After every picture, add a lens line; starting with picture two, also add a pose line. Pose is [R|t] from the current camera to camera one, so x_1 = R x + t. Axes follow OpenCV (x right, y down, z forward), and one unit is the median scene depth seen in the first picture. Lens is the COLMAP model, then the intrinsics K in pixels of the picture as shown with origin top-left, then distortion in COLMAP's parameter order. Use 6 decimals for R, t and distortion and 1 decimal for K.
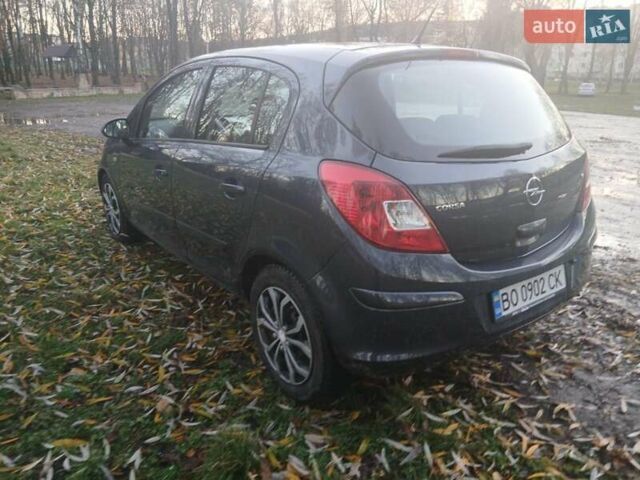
lens RADIAL K [[473.5, 0, 315.4], [0, 473.5, 245.9], [0, 0, 1]] dist [0.079697, -0.135753]
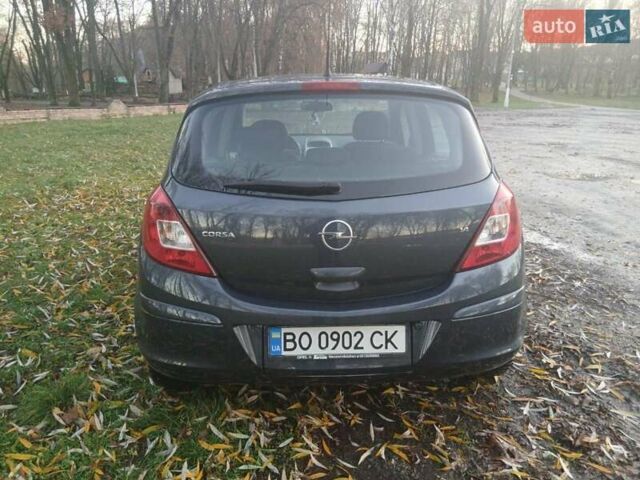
lens RADIAL K [[473.5, 0, 320.8], [0, 473.5, 238.8], [0, 0, 1]] dist [0.079697, -0.135753]
pose [[0.824640, 0.158166, -0.543096, 0.941637], [-0.178322, 0.983846, 0.015759, -0.116113], [0.536815, 0.083850, 0.839523, 0.205519]]
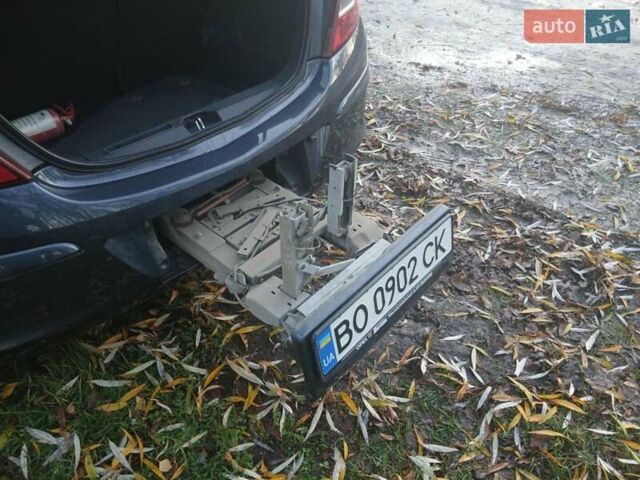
lens RADIAL K [[473.5, 0, 320.9], [0, 473.5, 240.5], [0, 0, 1]] dist [0.079697, -0.135753]
pose [[0.979078, -0.127623, 0.158488, 0.481393], [0.058028, 0.921641, 0.383681, -0.110933], [-0.195035, -0.366457, 0.909764, 0.343739]]
